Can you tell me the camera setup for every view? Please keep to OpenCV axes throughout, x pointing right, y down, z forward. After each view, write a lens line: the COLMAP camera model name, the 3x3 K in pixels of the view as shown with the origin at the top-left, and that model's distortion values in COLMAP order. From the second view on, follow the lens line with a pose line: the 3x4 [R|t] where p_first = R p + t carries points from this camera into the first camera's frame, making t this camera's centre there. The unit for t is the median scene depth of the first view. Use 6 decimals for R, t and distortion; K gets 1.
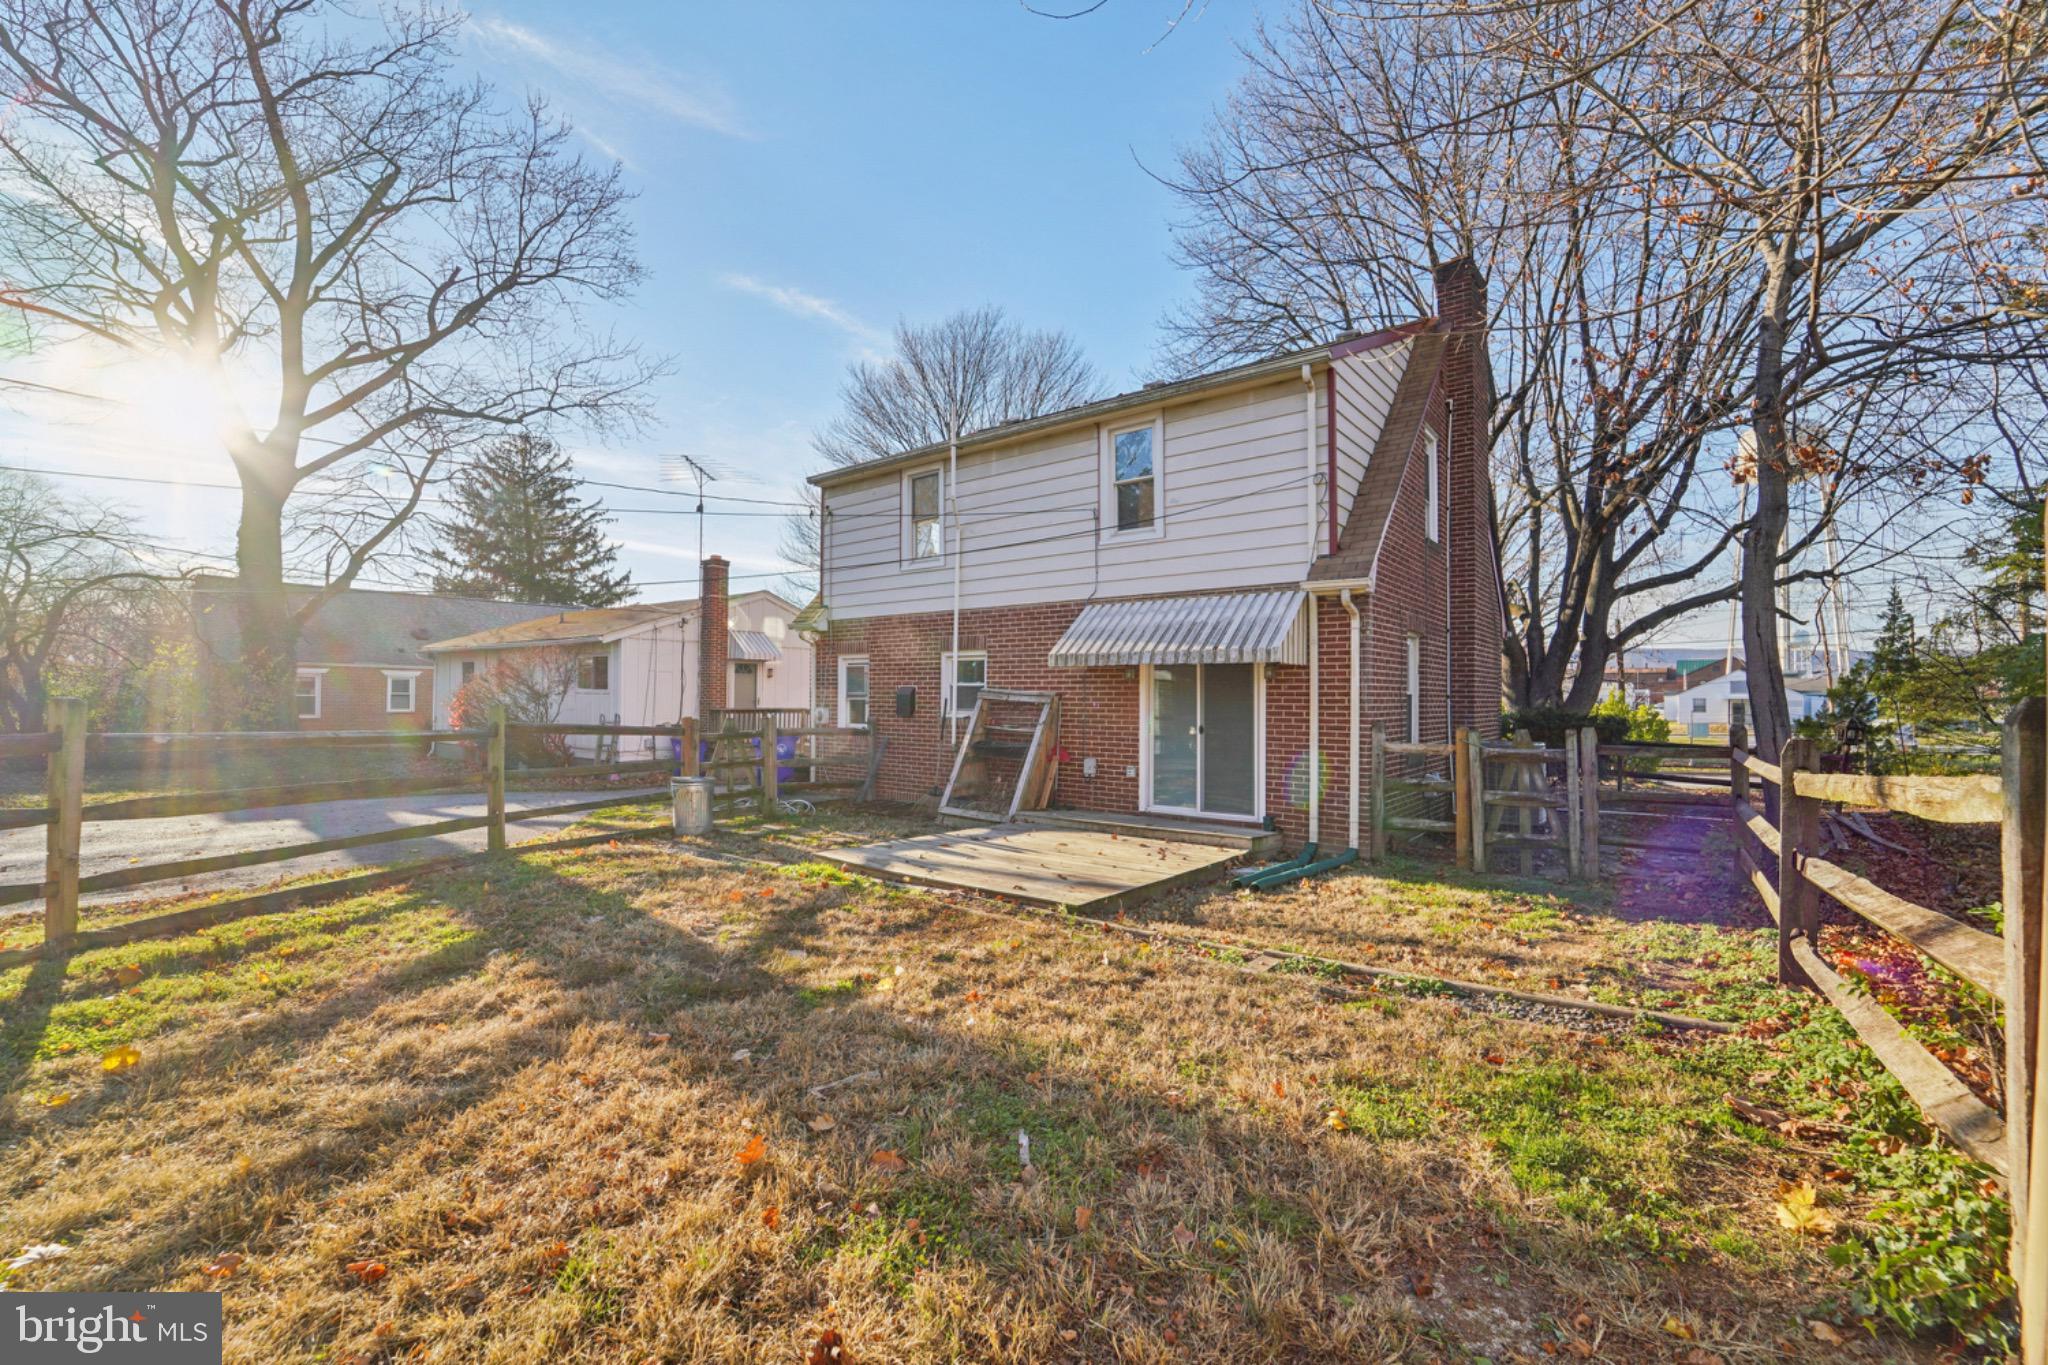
lens RADIAL K [[832.6, 0, 1024.0], [0, 832.6, 682.5], [0, 0, 1]] dist [-0.018989, -0.000214]
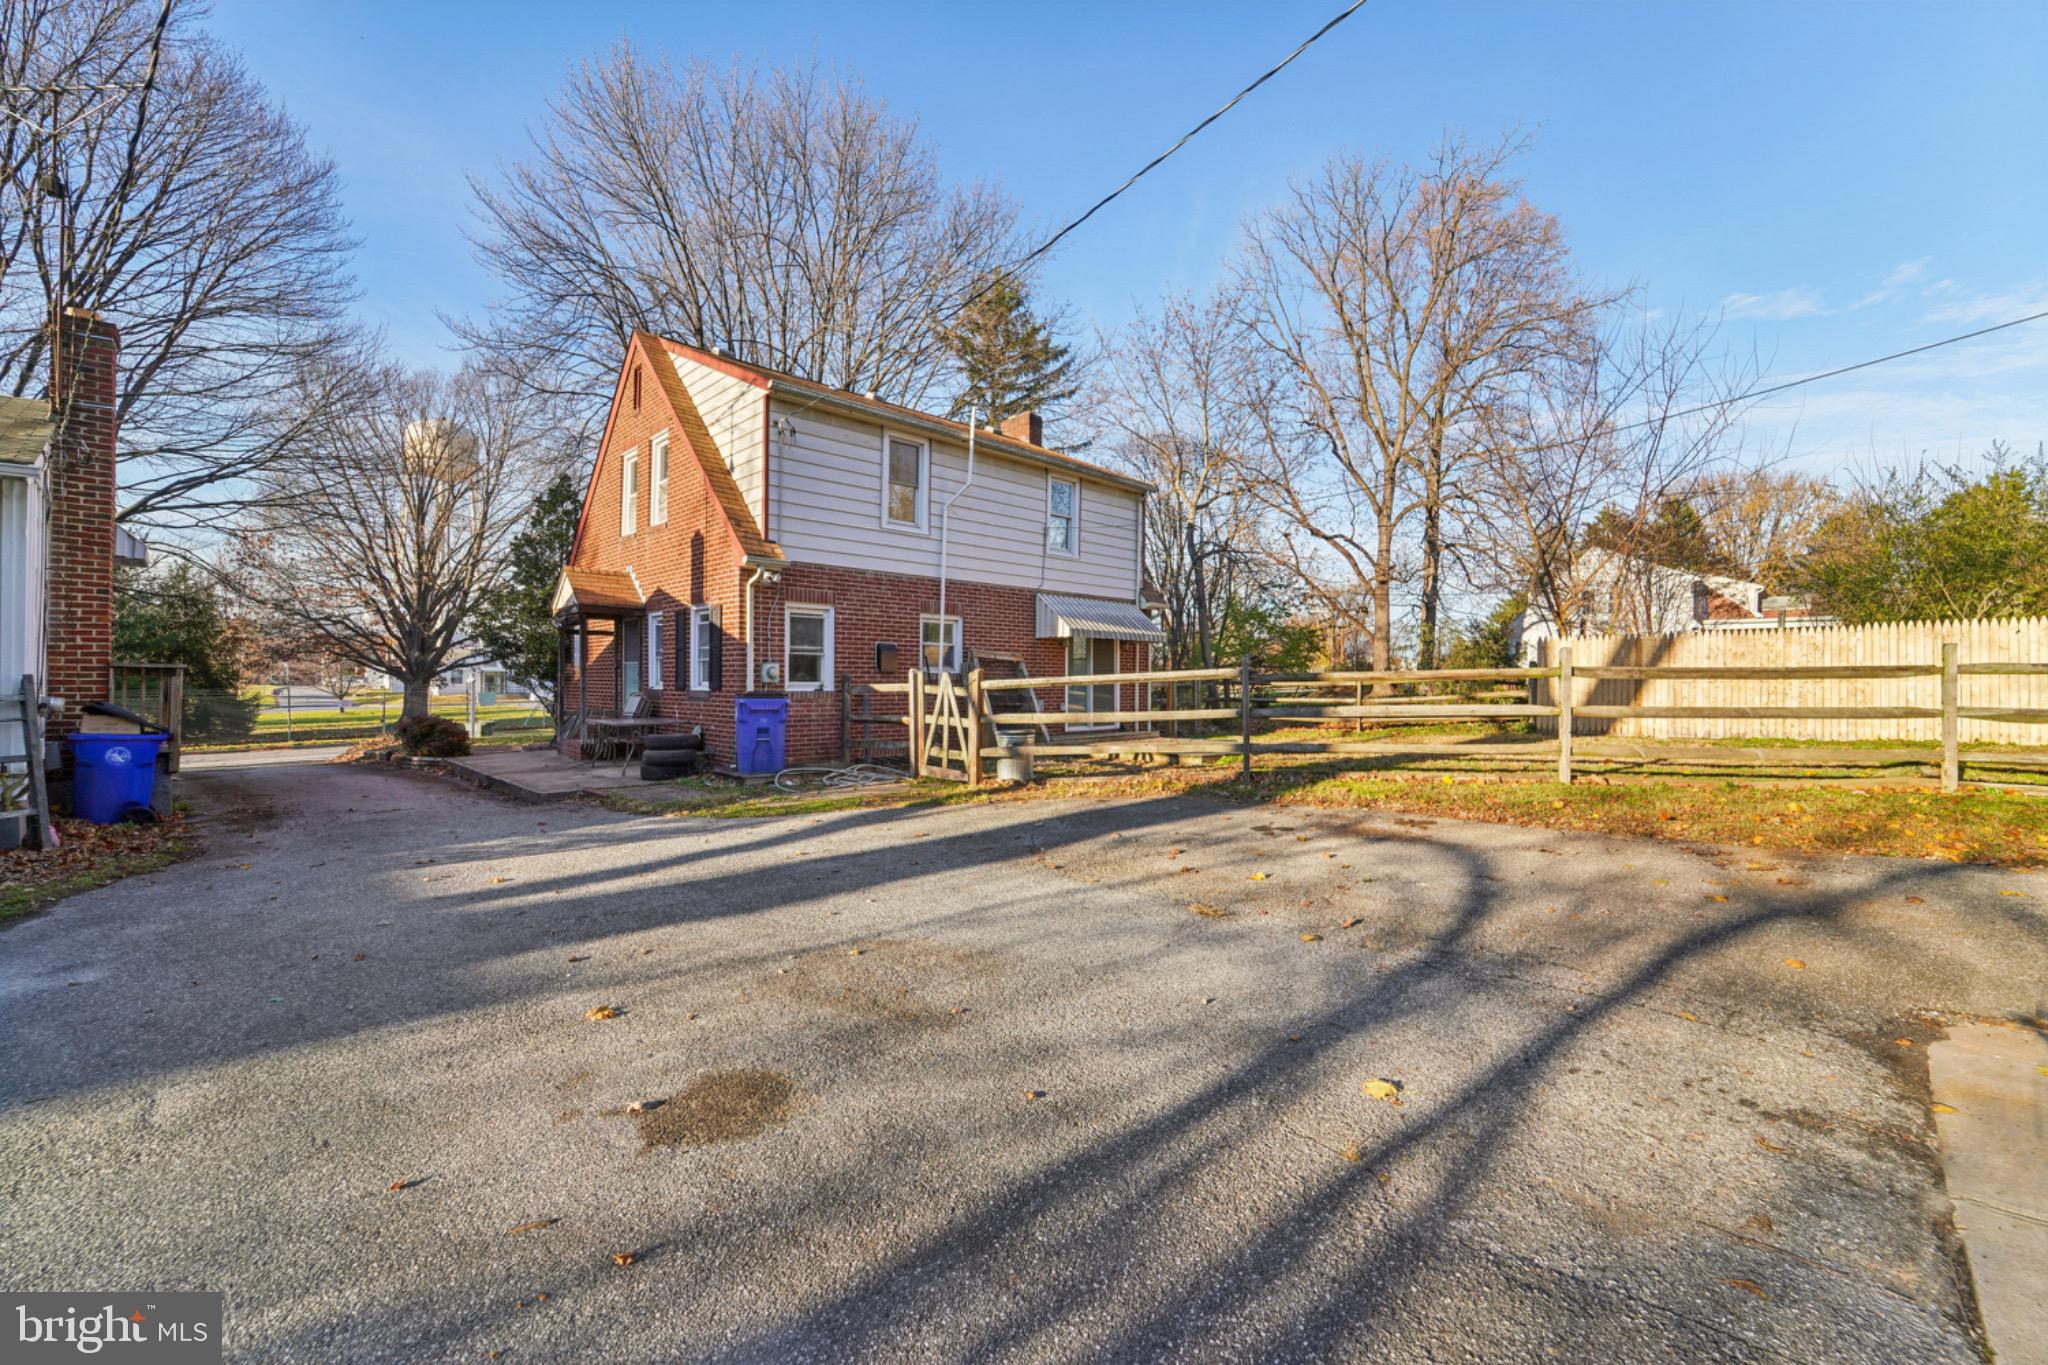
lens RADIAL K [[832.6, 0, 1024.0], [0, 832.6, 682.5], [0, 0, 1]] dist [-0.018989, -0.000214]
pose [[0.093575, -0.023089, 0.995344, -1.184139], [-0.030404, 0.999199, 0.026037, 0.022289], [-0.995148, -0.032699, 0.092798, 0.757824]]
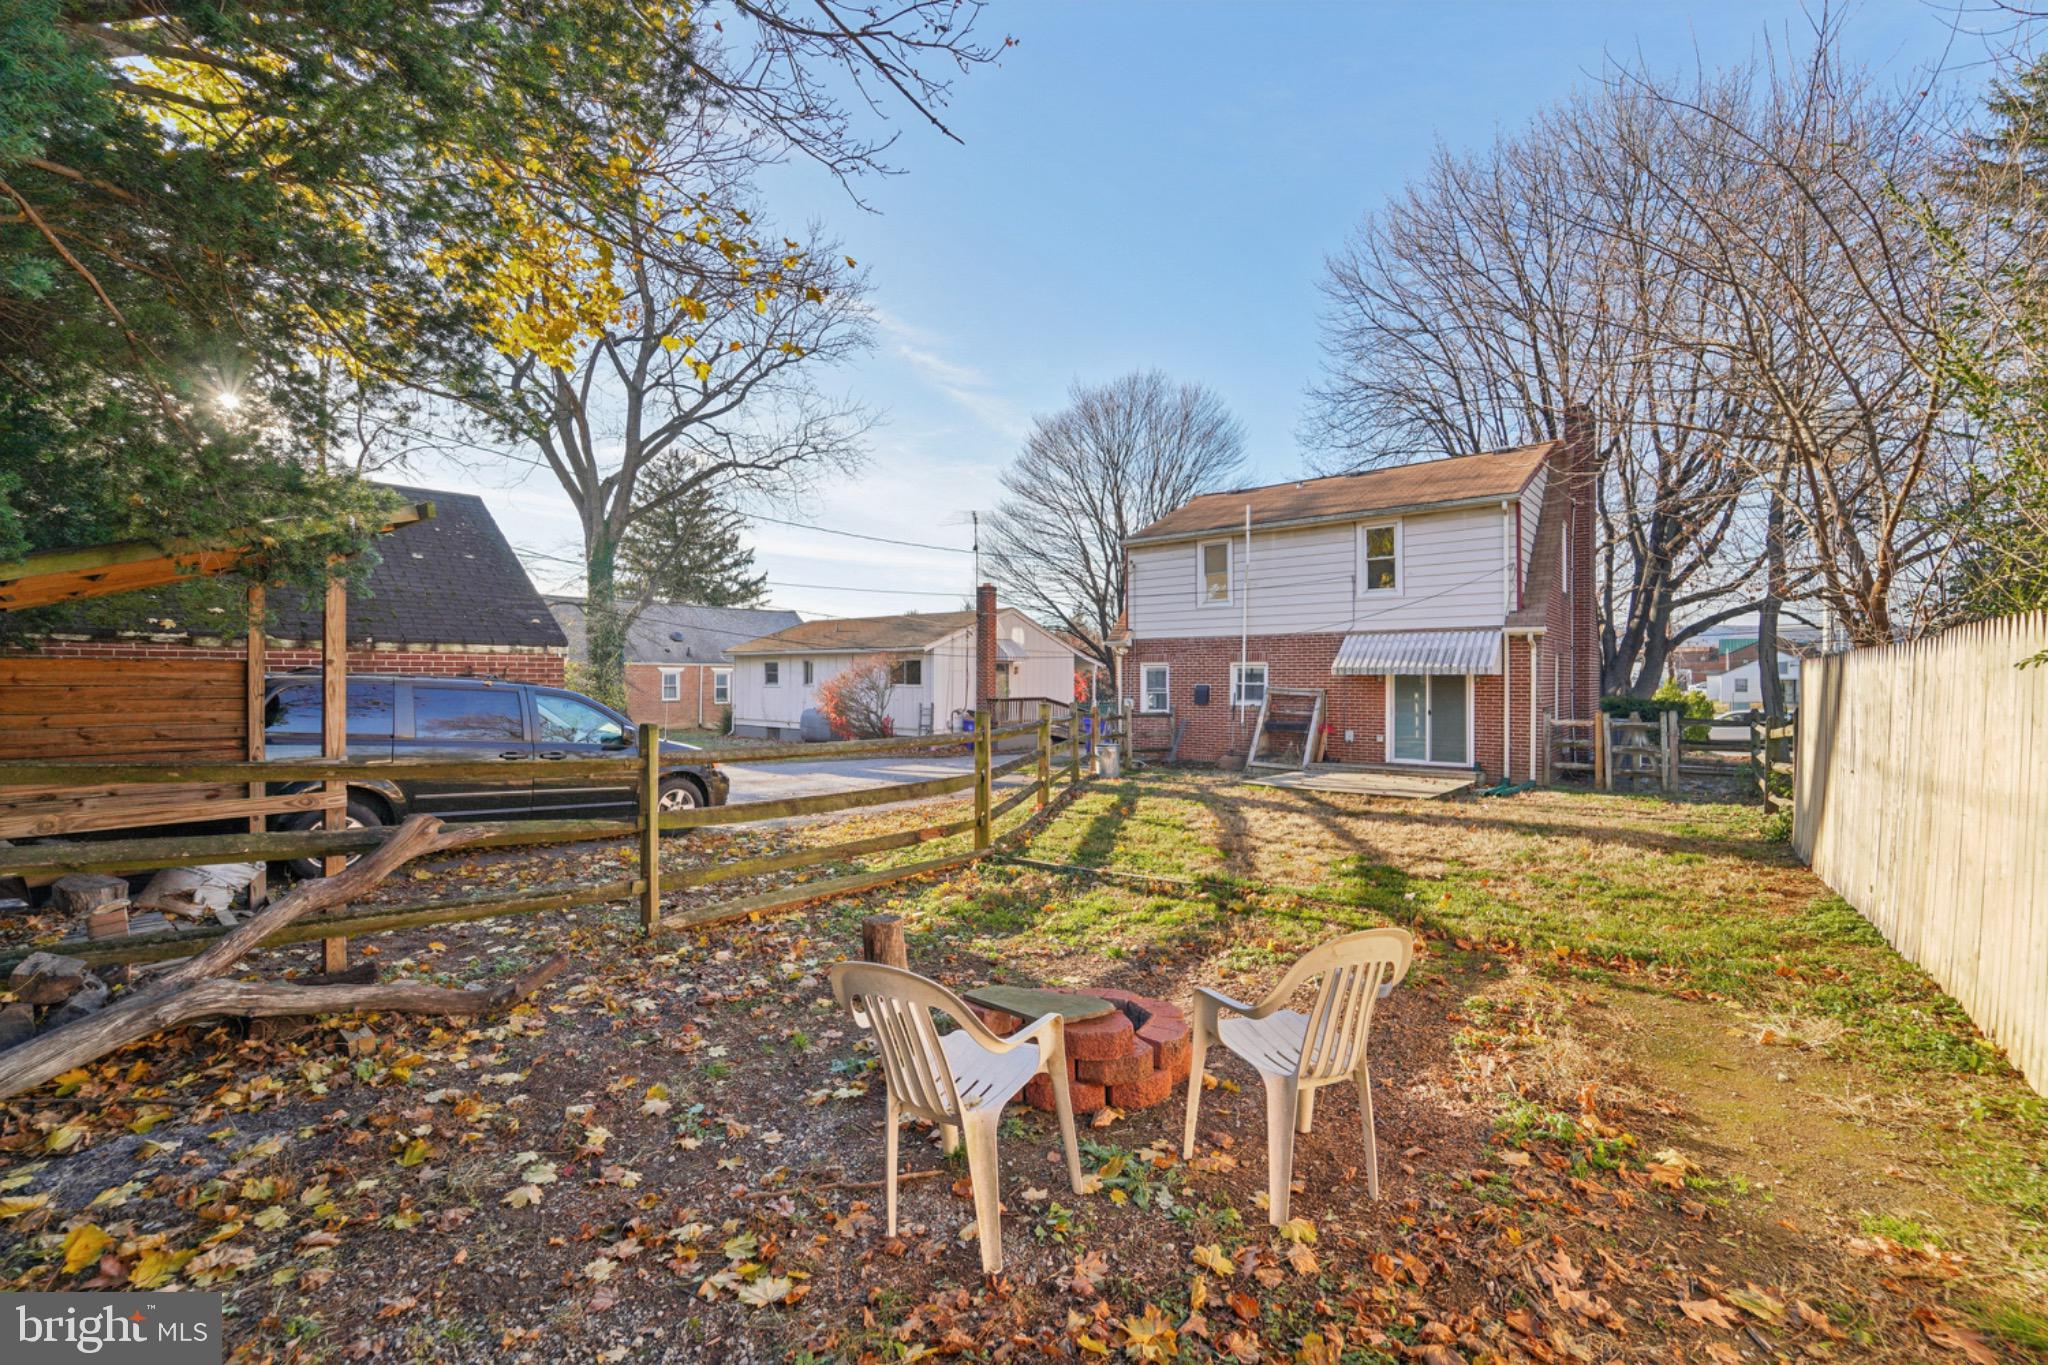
lens RADIAL K [[832.6, 0, 1024.0], [0, 832.6, 682.5], [0, 0, 1]] dist [-0.018989, -0.000214]
pose [[0.999485, -0.006647, -0.031388, -0.428160], [0.007352, 0.999722, 0.022412, -0.036753], [0.031230, -0.022631, 0.999256, -0.533695]]
